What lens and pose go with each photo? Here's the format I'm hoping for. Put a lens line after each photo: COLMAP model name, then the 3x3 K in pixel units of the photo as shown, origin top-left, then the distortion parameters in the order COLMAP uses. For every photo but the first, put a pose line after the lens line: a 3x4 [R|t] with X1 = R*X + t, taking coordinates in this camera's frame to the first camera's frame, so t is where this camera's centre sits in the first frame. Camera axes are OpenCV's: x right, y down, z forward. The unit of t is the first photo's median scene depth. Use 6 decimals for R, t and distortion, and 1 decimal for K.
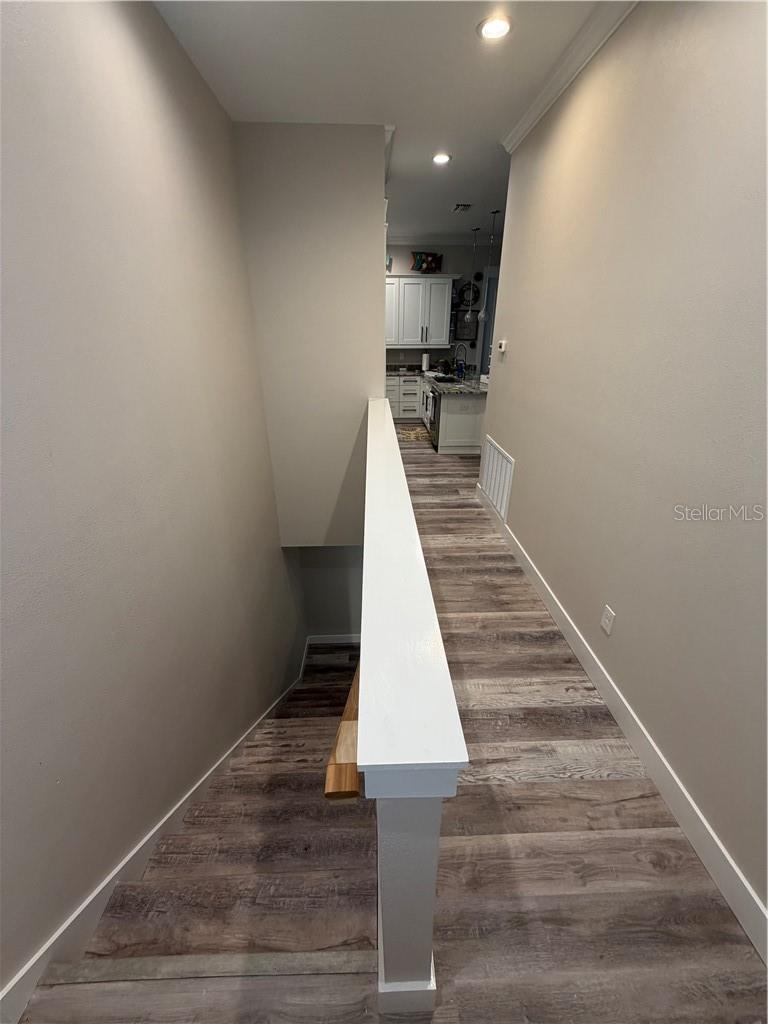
lens RADIAL K [[405.7, 0, 383.6], [0, 405.7, 511.3], [0, 0, 1]] dist [0.000067, -0.000022]
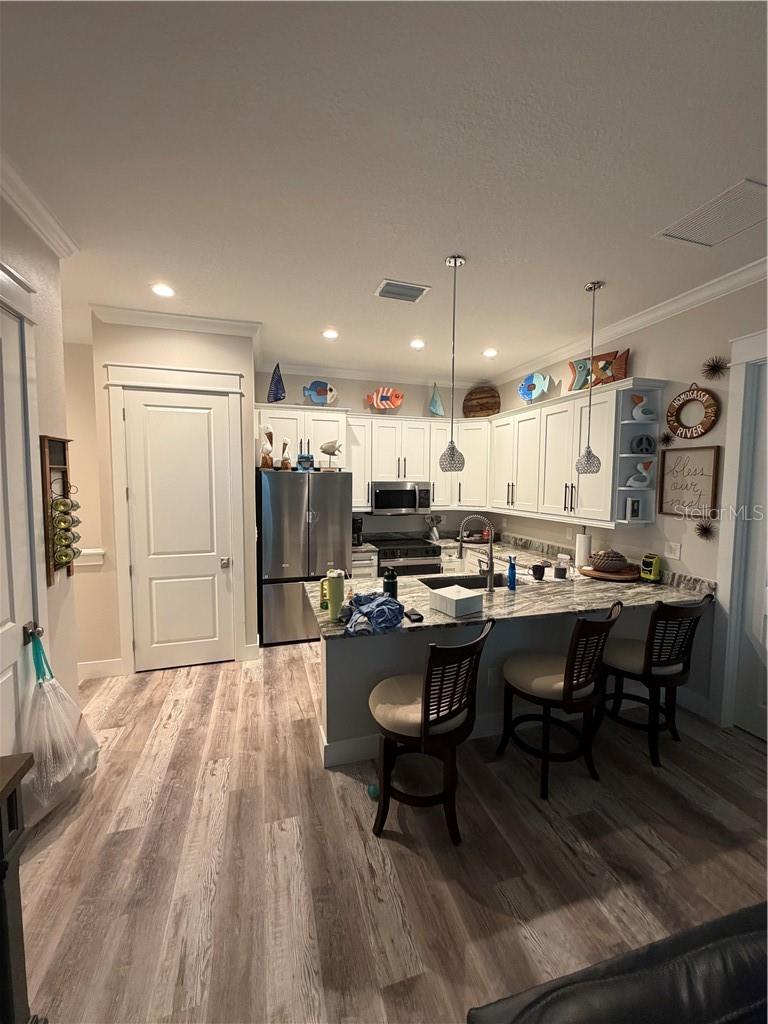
lens RADIAL K [[405.7, 0, 382.9], [0, 405.7, 508.1], [0, 0, 1]] dist [0.000067, -0.000022]
pose [[0.254523, 0.065555, -0.964842, 0.552426], [-0.417197, 0.907527, -0.048394, -0.314990], [0.872447, 0.414847, 0.258336, 0.698721]]
